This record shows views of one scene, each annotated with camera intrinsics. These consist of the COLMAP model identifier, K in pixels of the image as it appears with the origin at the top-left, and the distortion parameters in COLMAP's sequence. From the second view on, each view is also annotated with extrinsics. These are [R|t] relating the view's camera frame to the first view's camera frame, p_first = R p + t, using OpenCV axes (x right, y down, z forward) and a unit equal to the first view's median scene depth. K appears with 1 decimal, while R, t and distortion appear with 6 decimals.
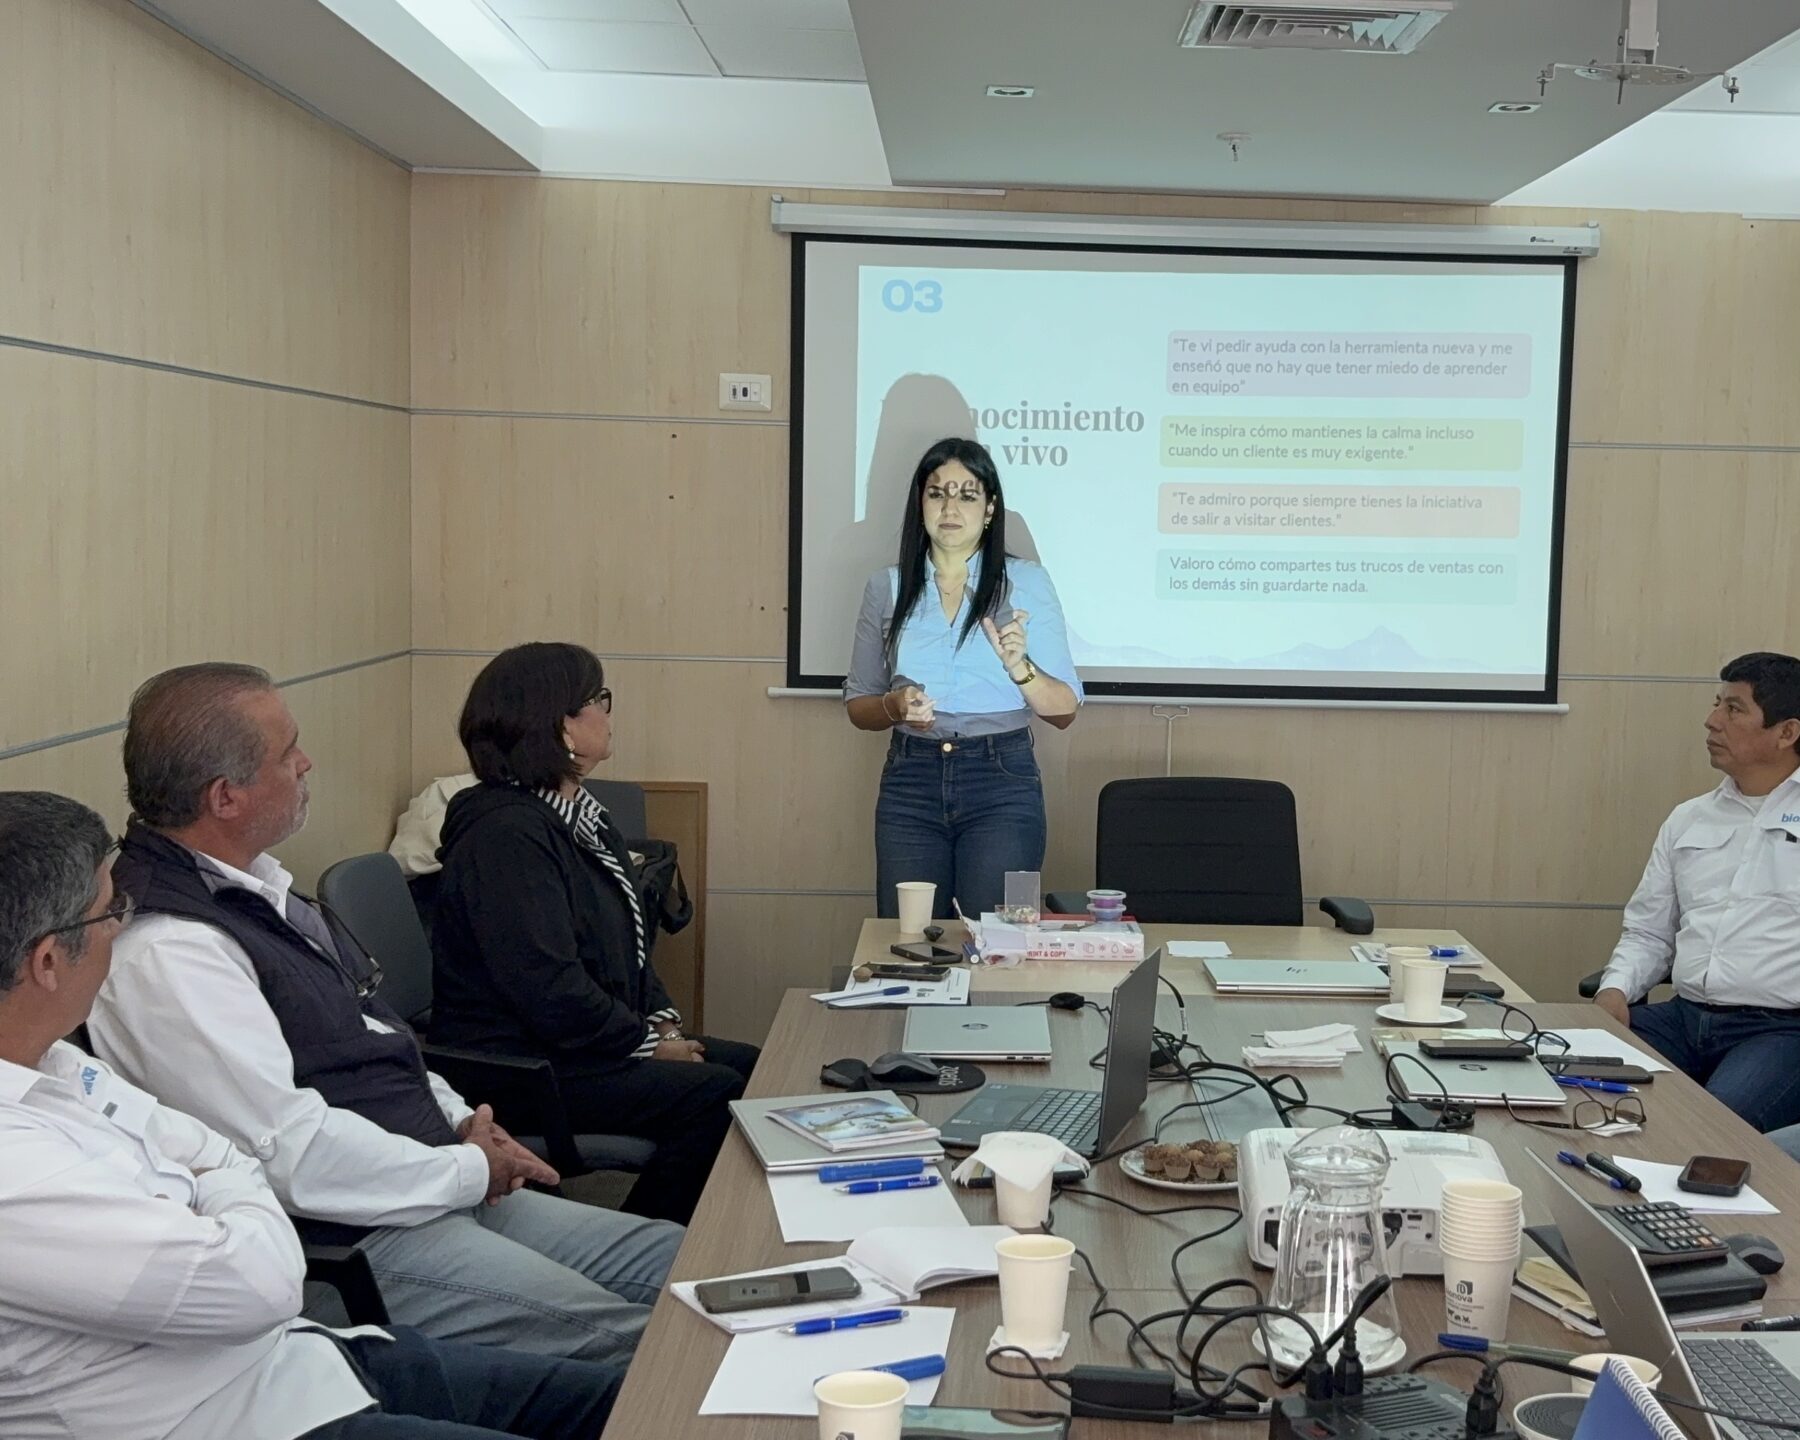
lens RADIAL K [[2373.7, 0, 1117.7], [0, 2373.7, 722.0], [0, 0, 1]] dist [0.232640, -0.922061]
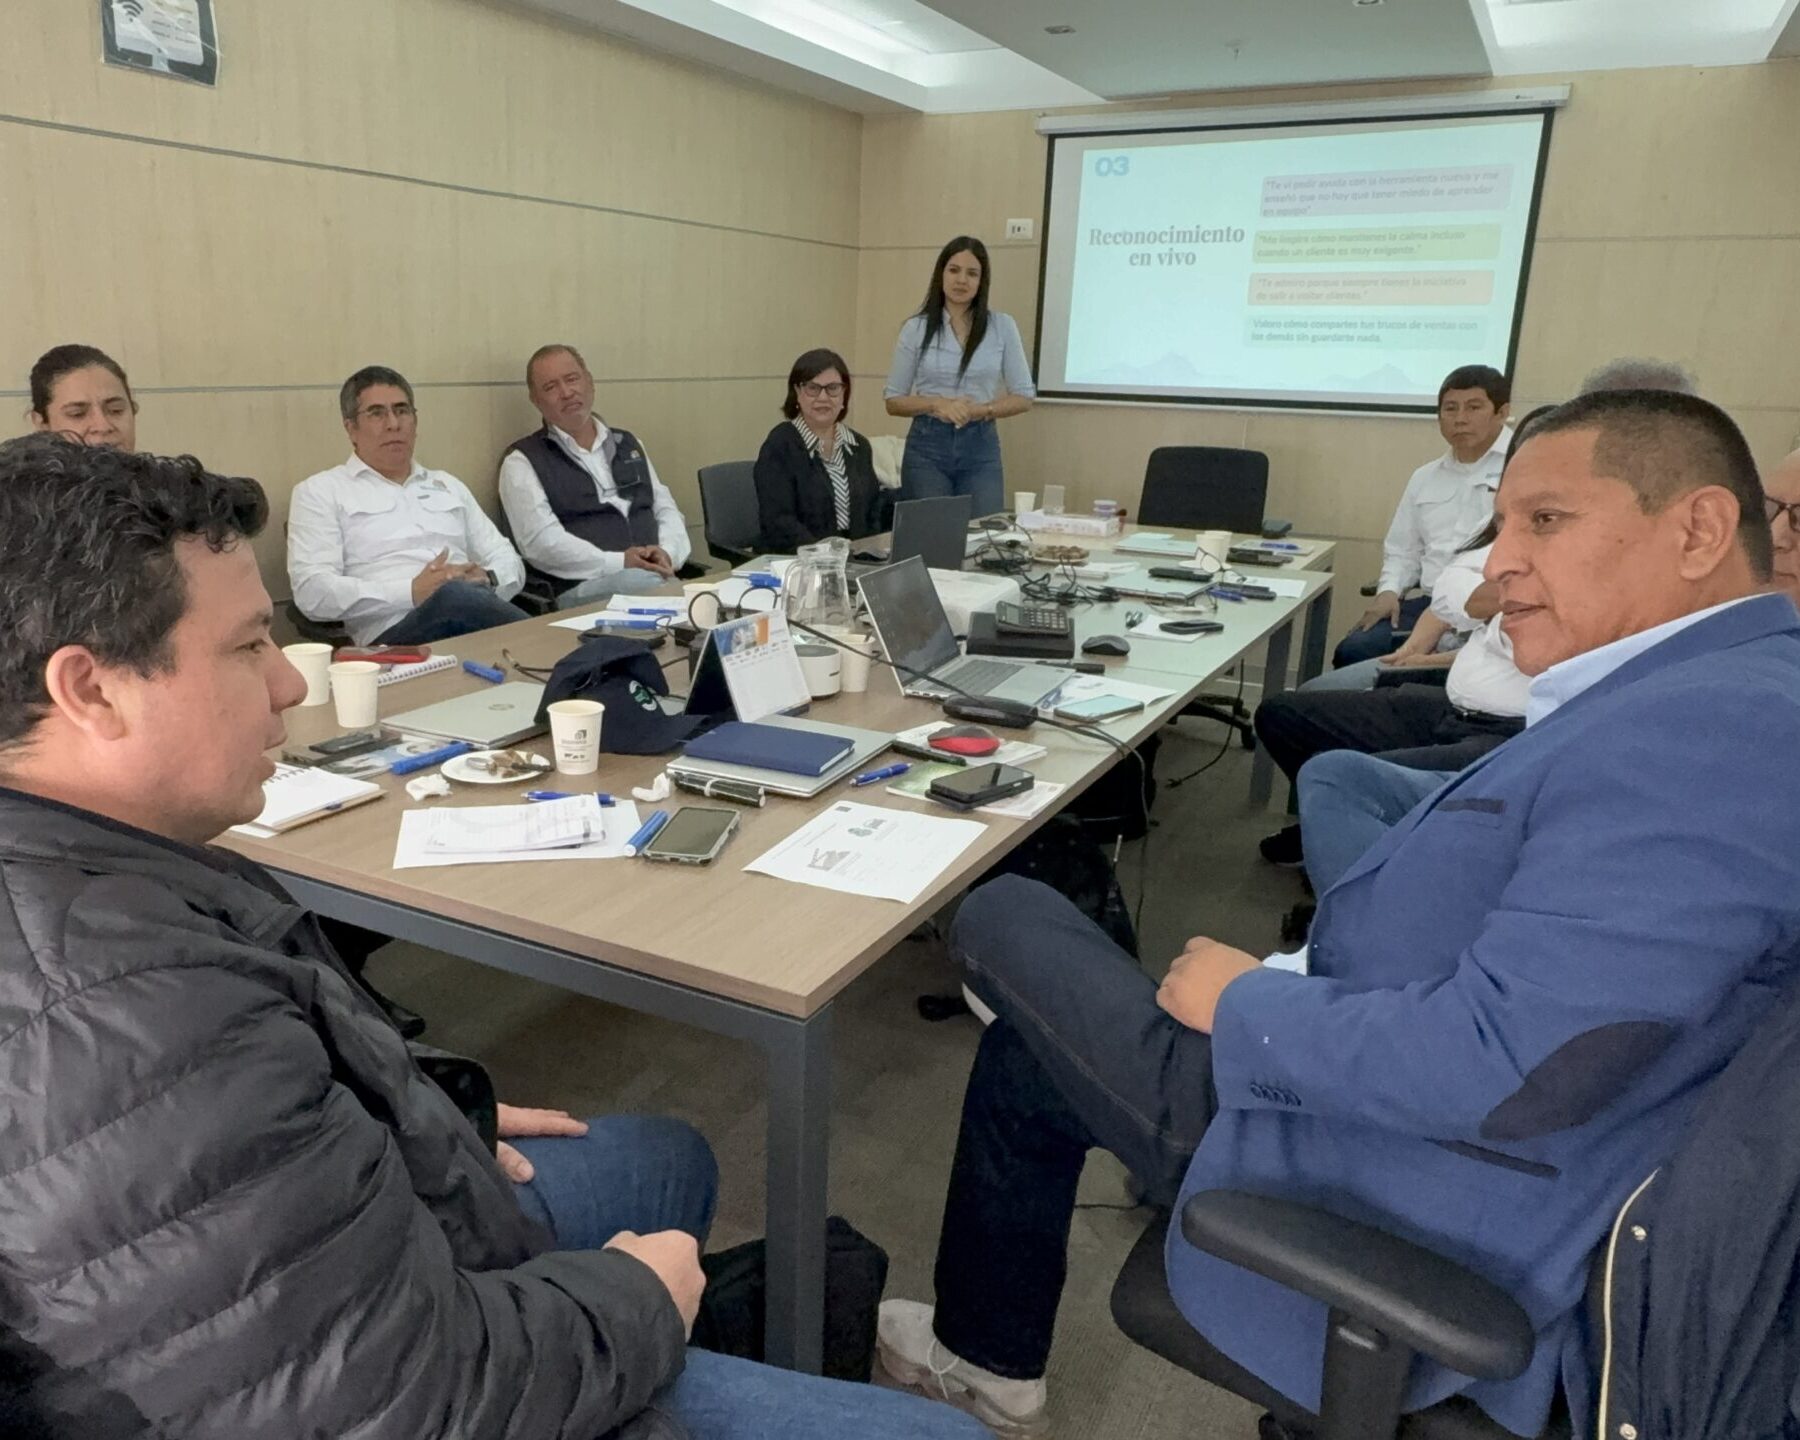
lens RADIAL K [[1405.7, 0, 783.6], [0, 1405.7, 721.3], [0, 0, 1]] dist [0.004973, -0.001731]
pose [[0.833152, 0.139483, -0.535165, 0.315344], [-0.045205, 0.981610, 0.185466, 0.038404], [0.551193, -0.130329, 0.824136, -0.025482]]
